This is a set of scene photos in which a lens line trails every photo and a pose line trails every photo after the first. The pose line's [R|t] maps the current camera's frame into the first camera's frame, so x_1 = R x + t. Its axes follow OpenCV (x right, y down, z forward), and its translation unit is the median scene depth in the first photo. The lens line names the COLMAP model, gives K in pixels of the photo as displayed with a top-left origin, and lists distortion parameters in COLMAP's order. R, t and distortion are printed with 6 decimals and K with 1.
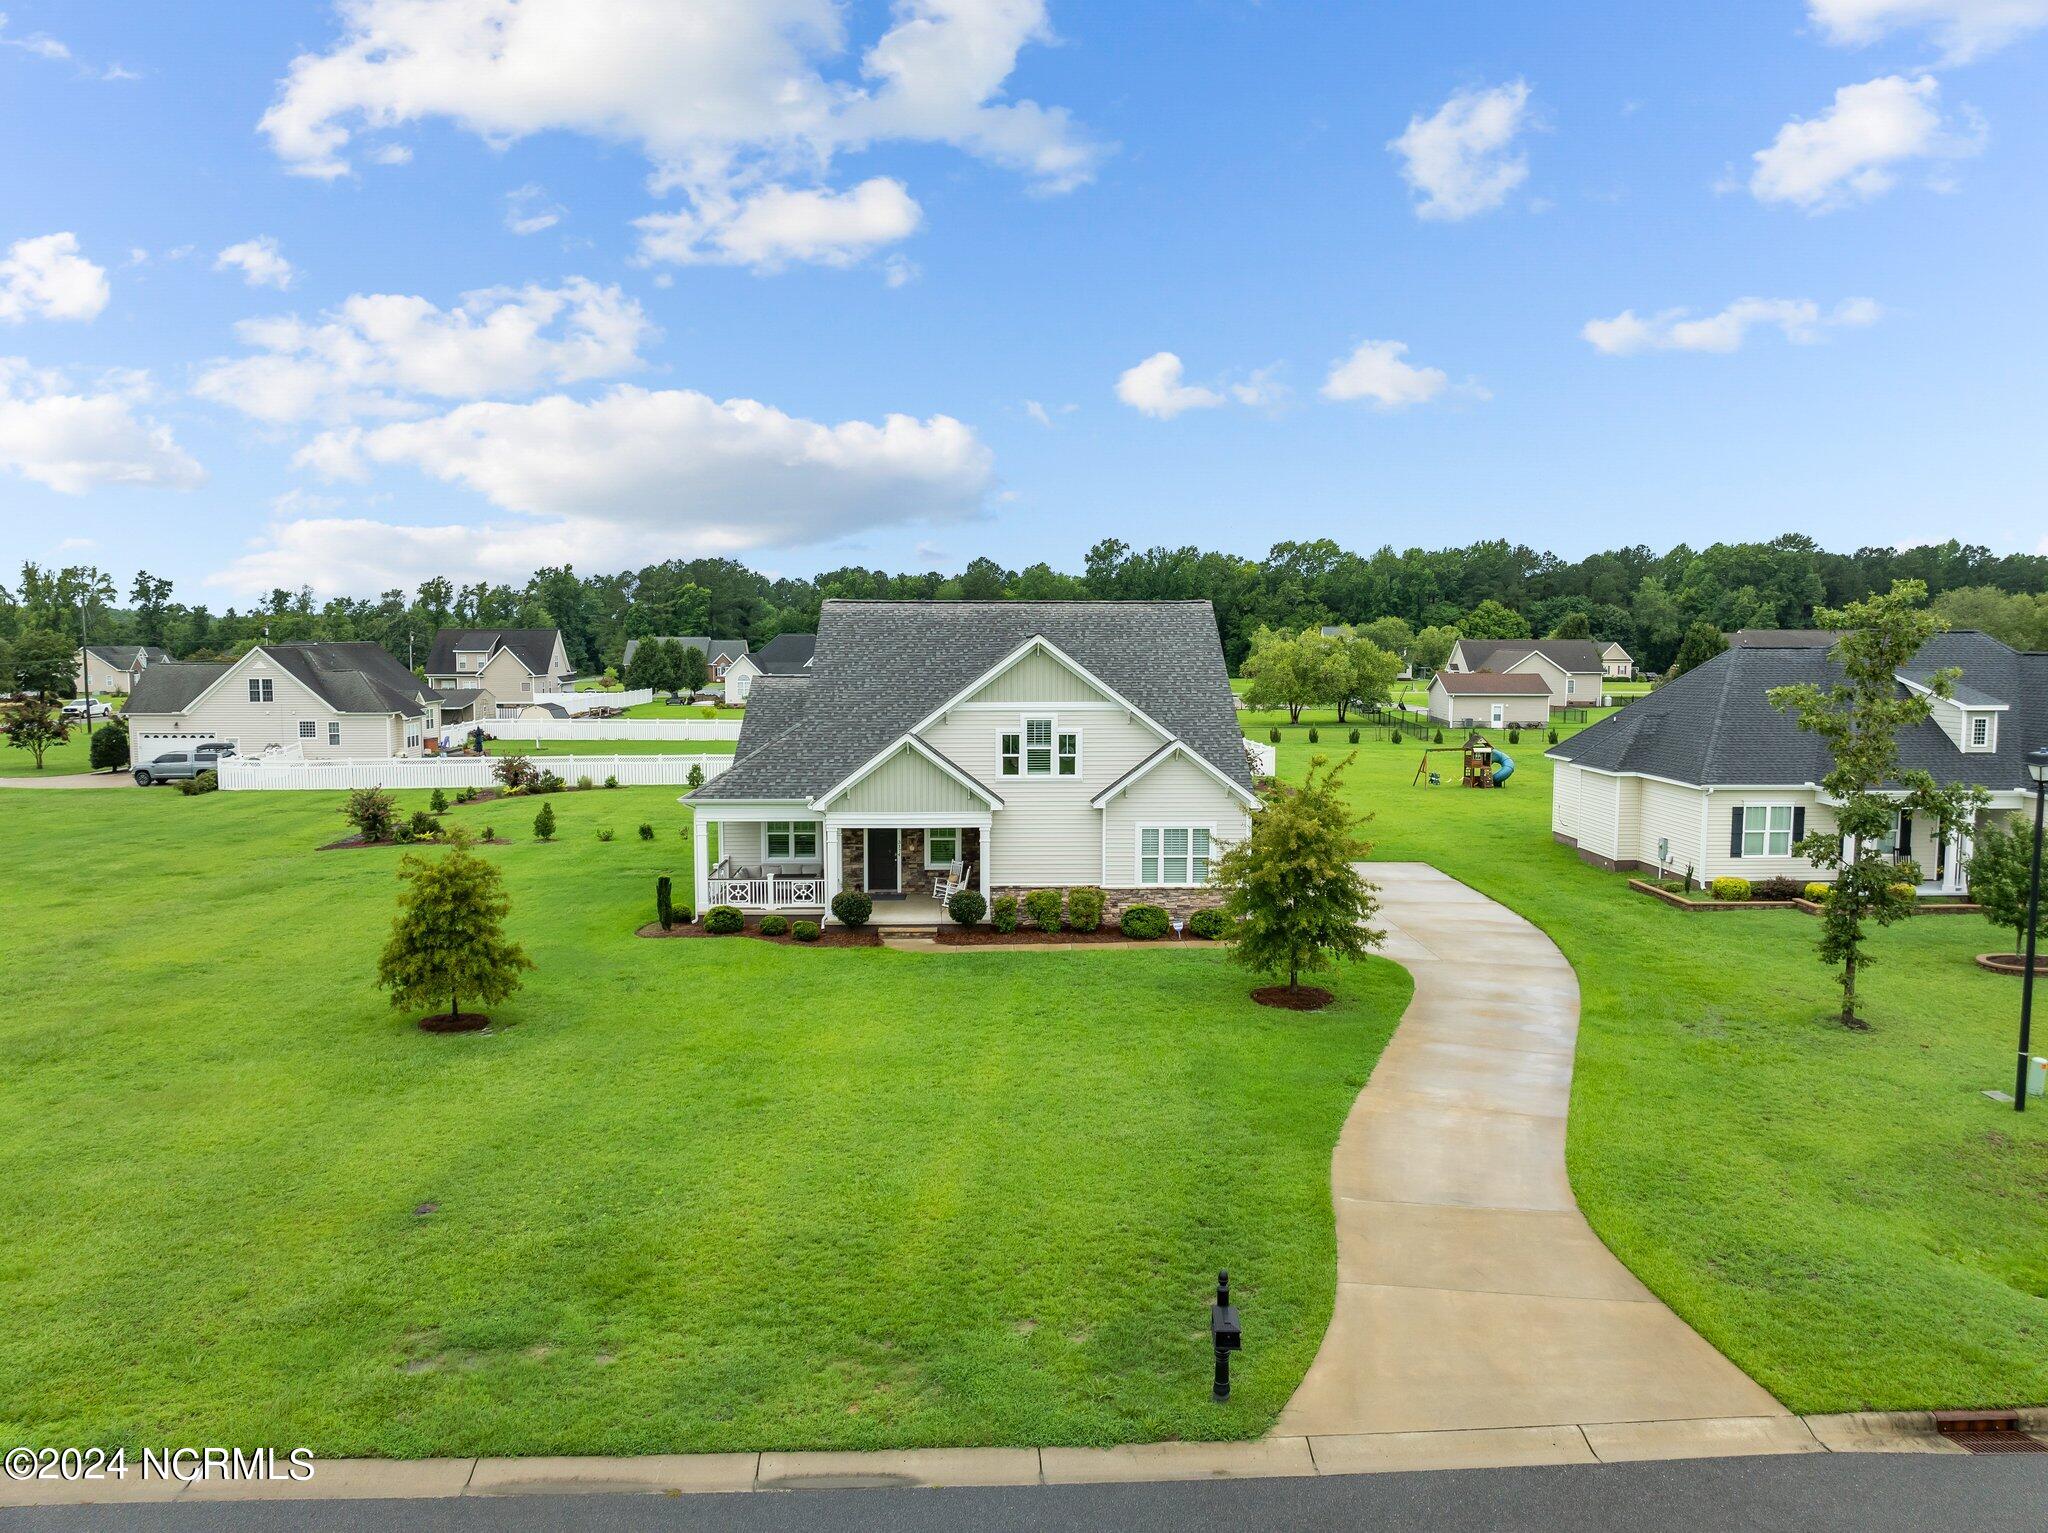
lens RADIAL K [[1446.7, 0, 1023.1], [0, 1446.7, 732.1], [0, 0, 1]] dist [-0.036526, -0.003893]
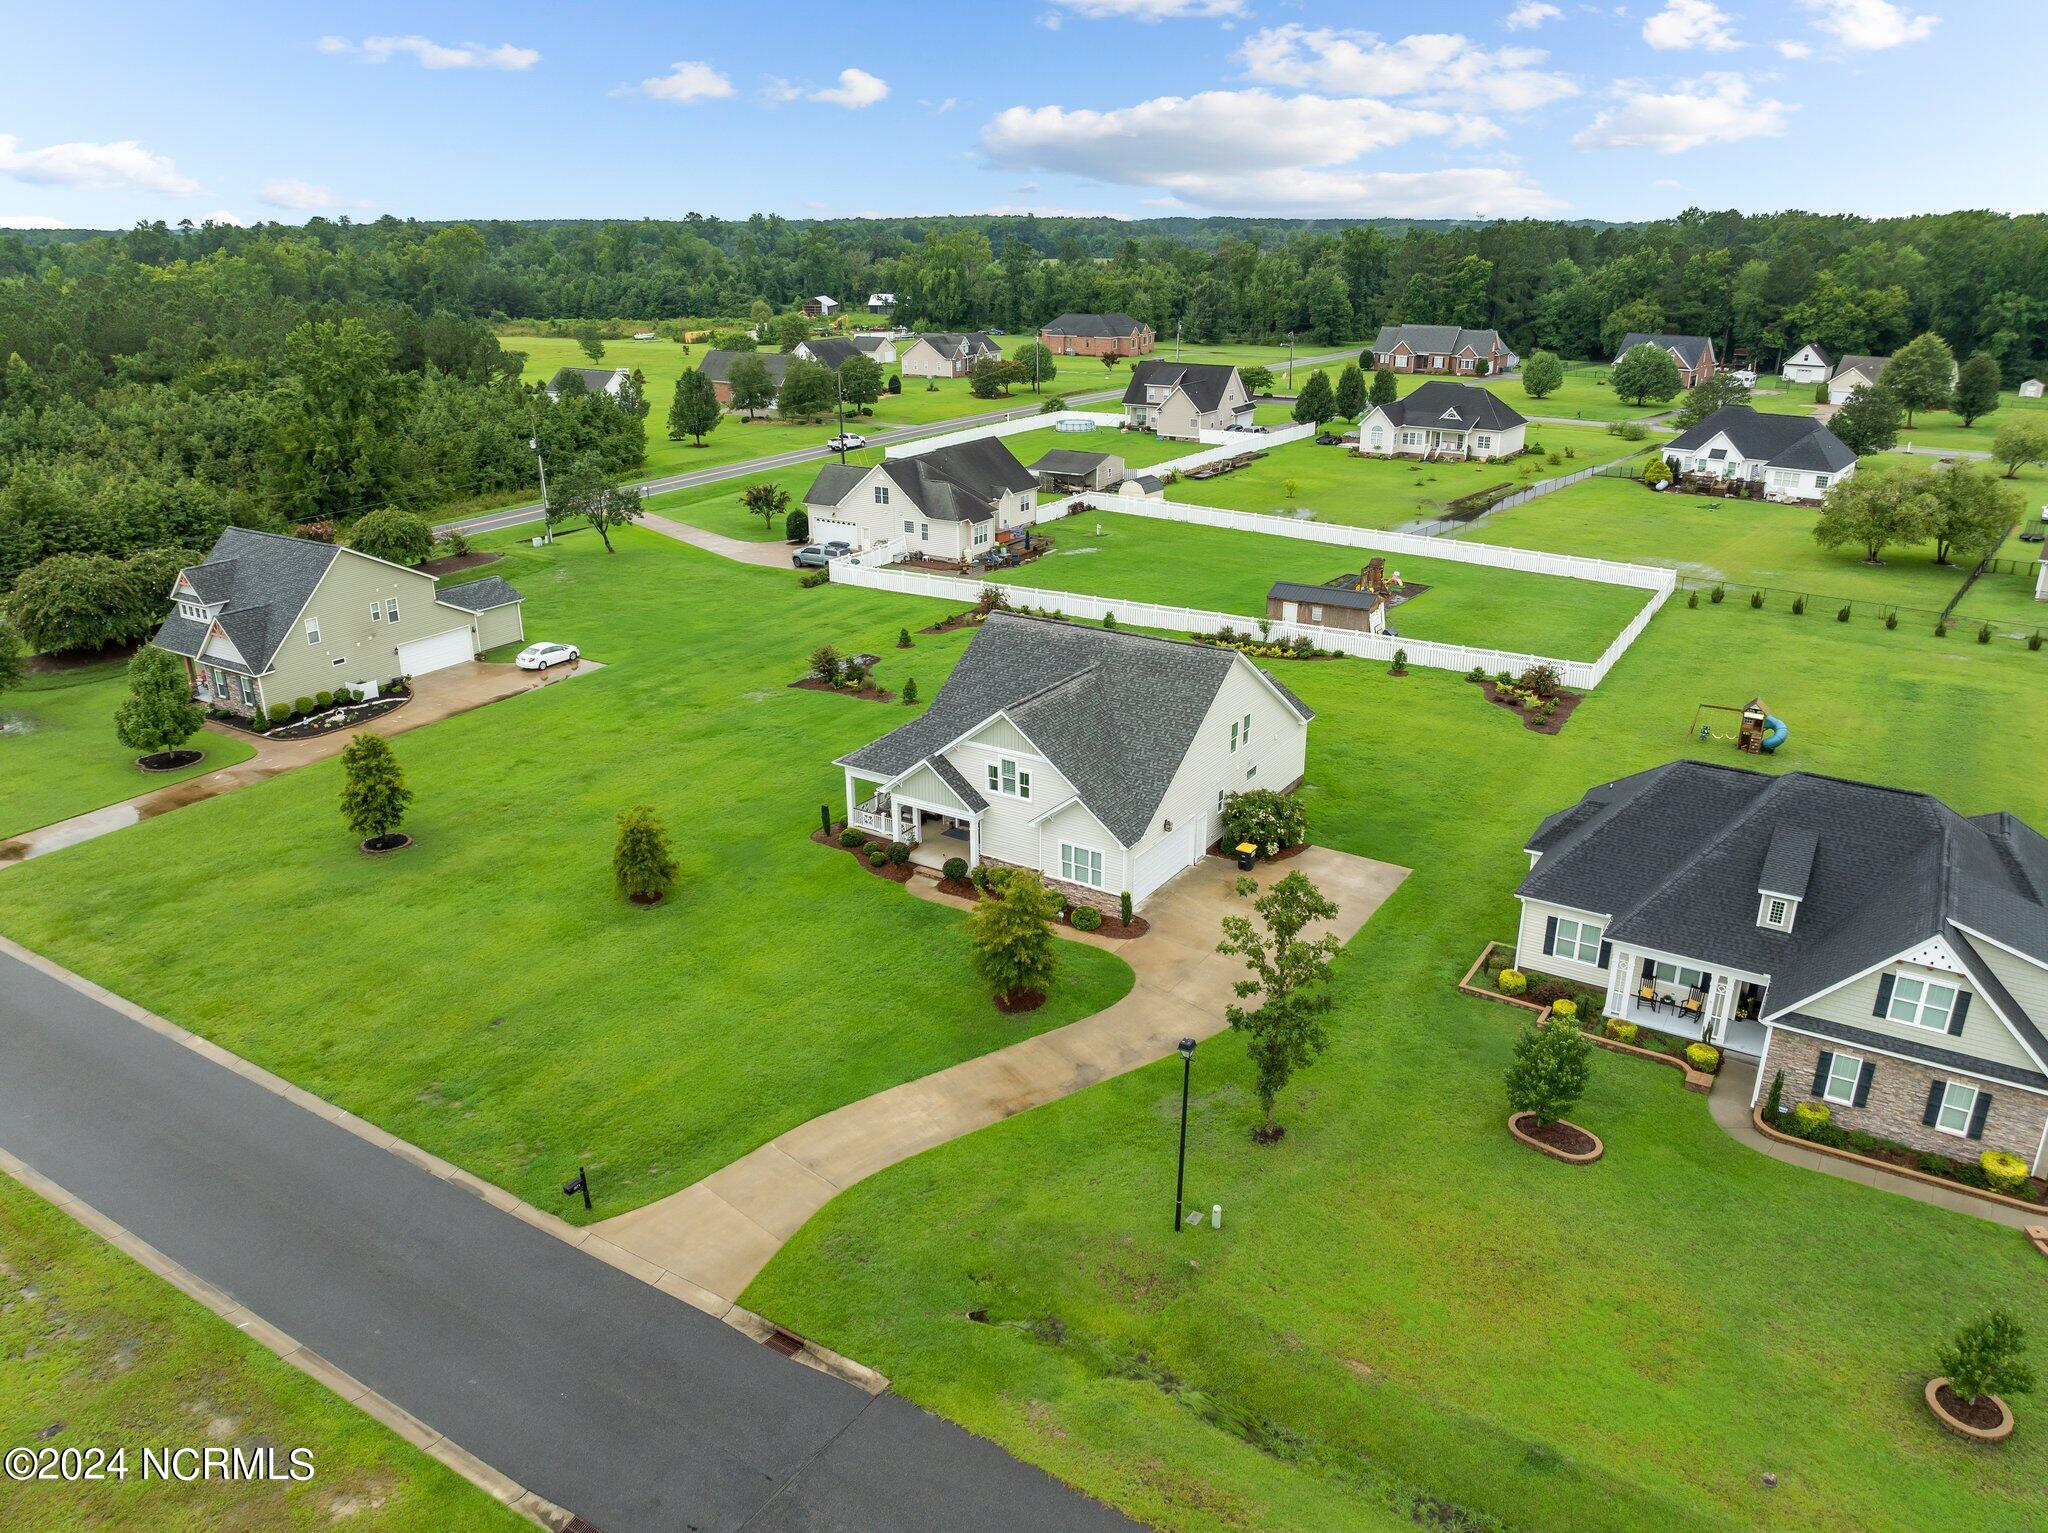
lens RADIAL K [[1426.2, 0, 1024.0], [0, 1426.2, 766.5], [0, 0, 1]] dist [-0.034171, -0.002647]
pose [[0.826086, 0.196781, -0.528071, 0.779986], [-0.033028, 0.952349, 0.303217, -0.436359], [0.562575, -0.233042, 0.793221, -0.165807]]
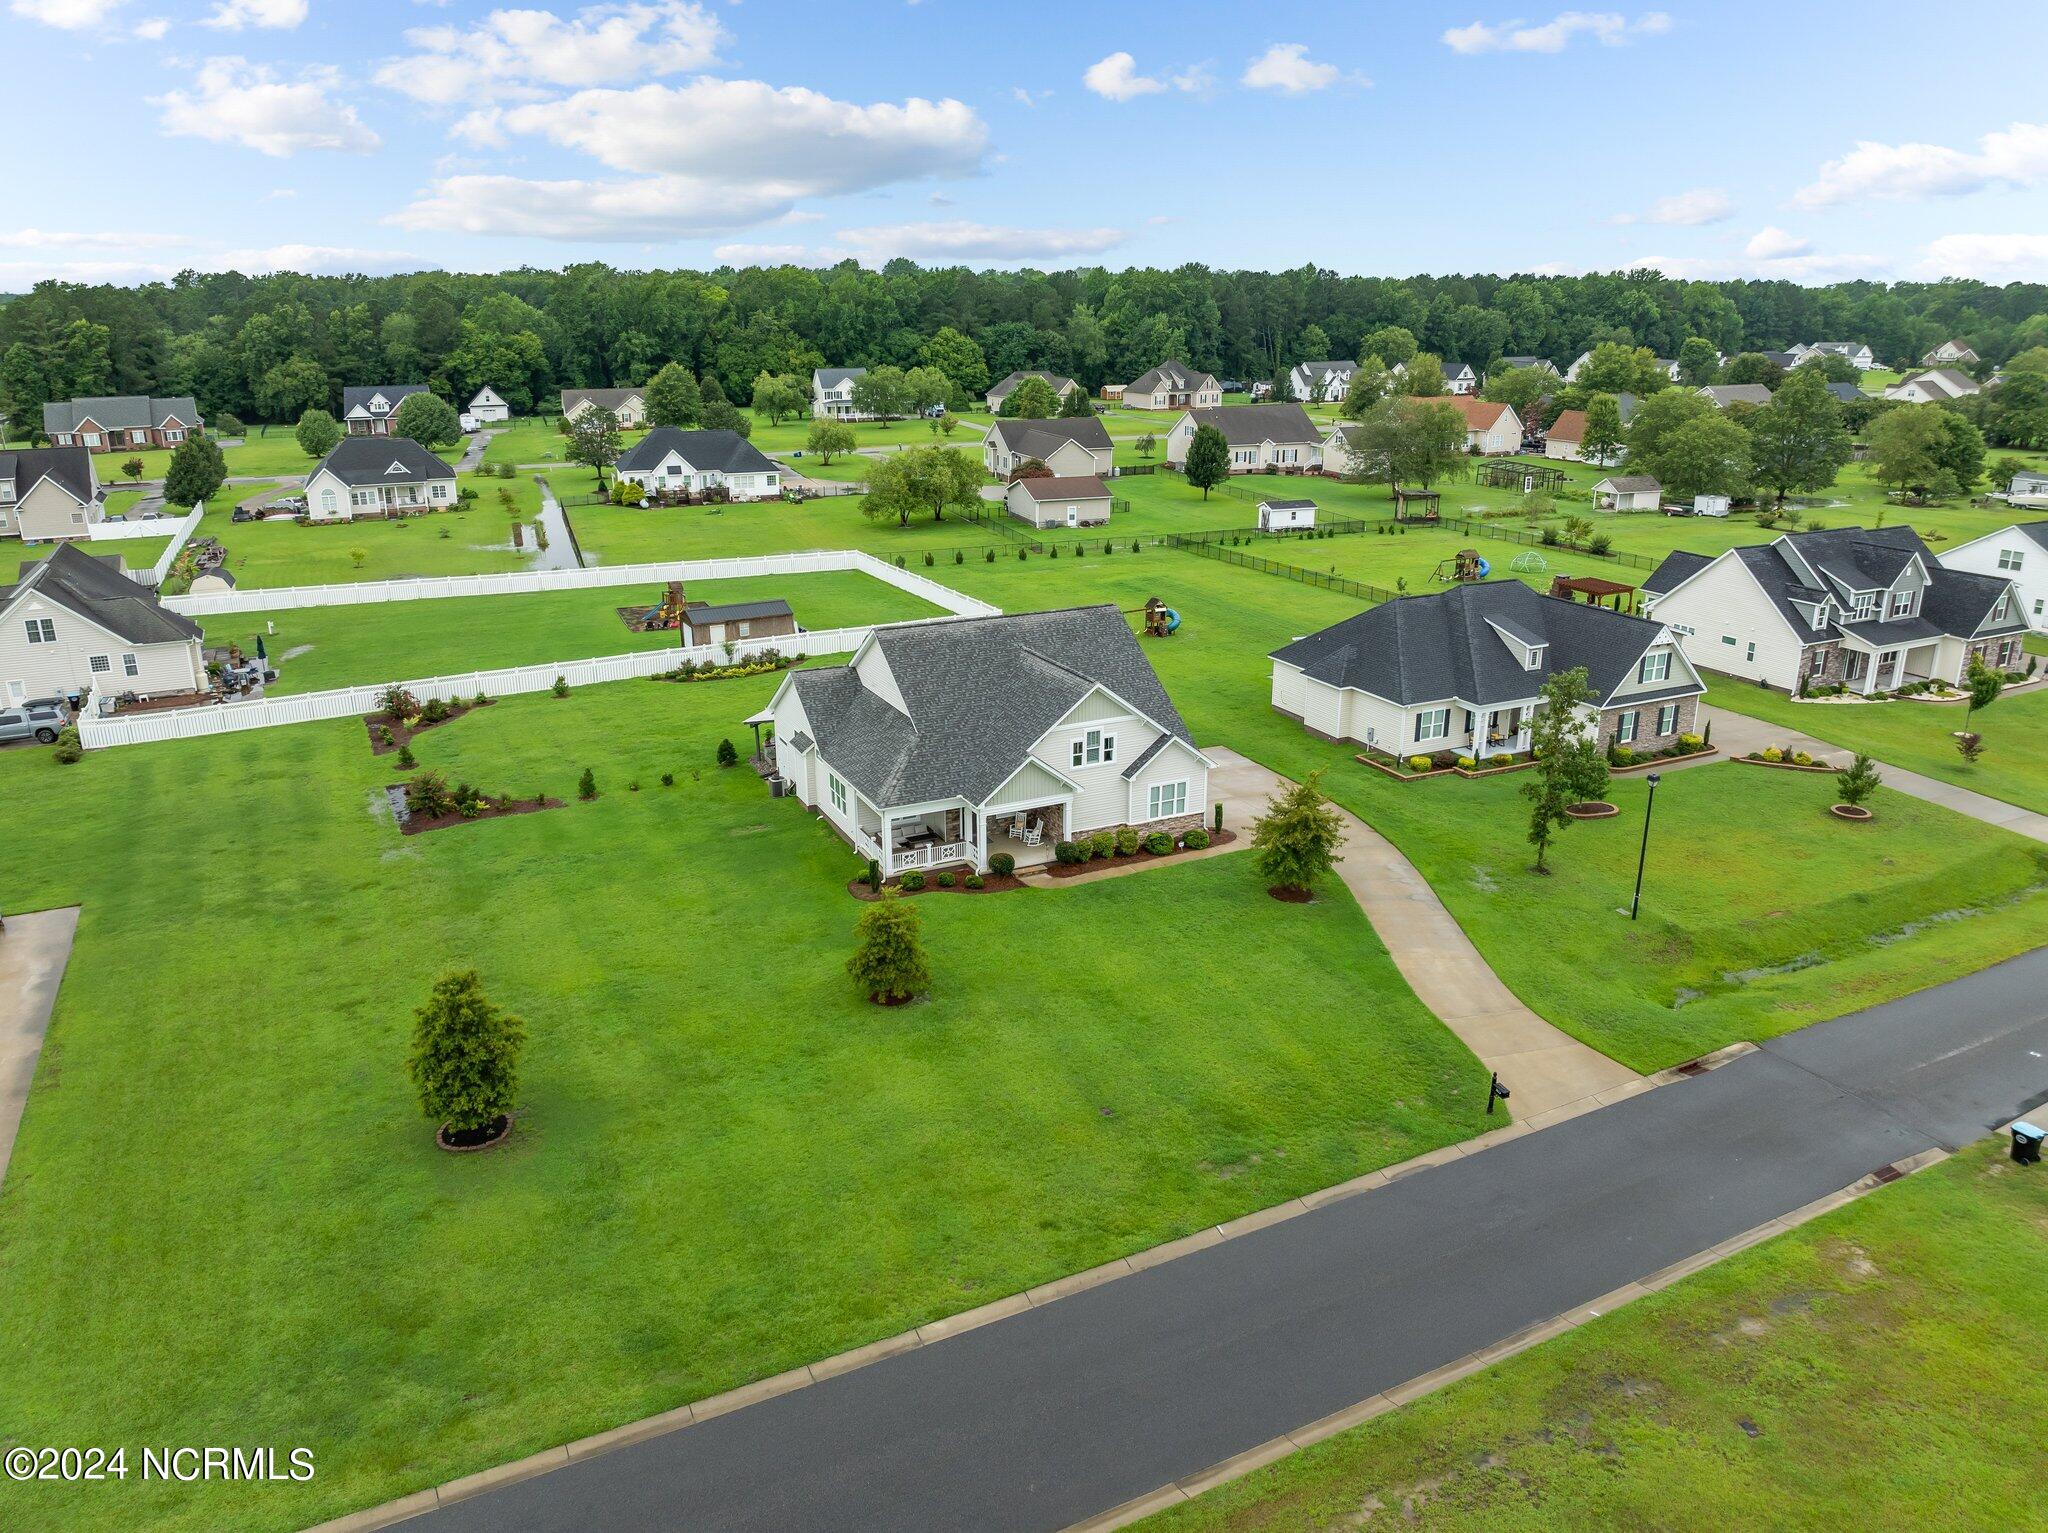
lens RADIAL K [[1444.9, 0, 1024.0], [0, 1444.9, 766.5], [0, 0, 1]] dist [-0.037279, -0.000961]
pose [[0.911016, -0.132531, 0.390493, -0.663999], [0.030339, 0.965922, 0.257049, -0.370067], [-0.411253, -0.222329, 0.883991, -0.379056]]
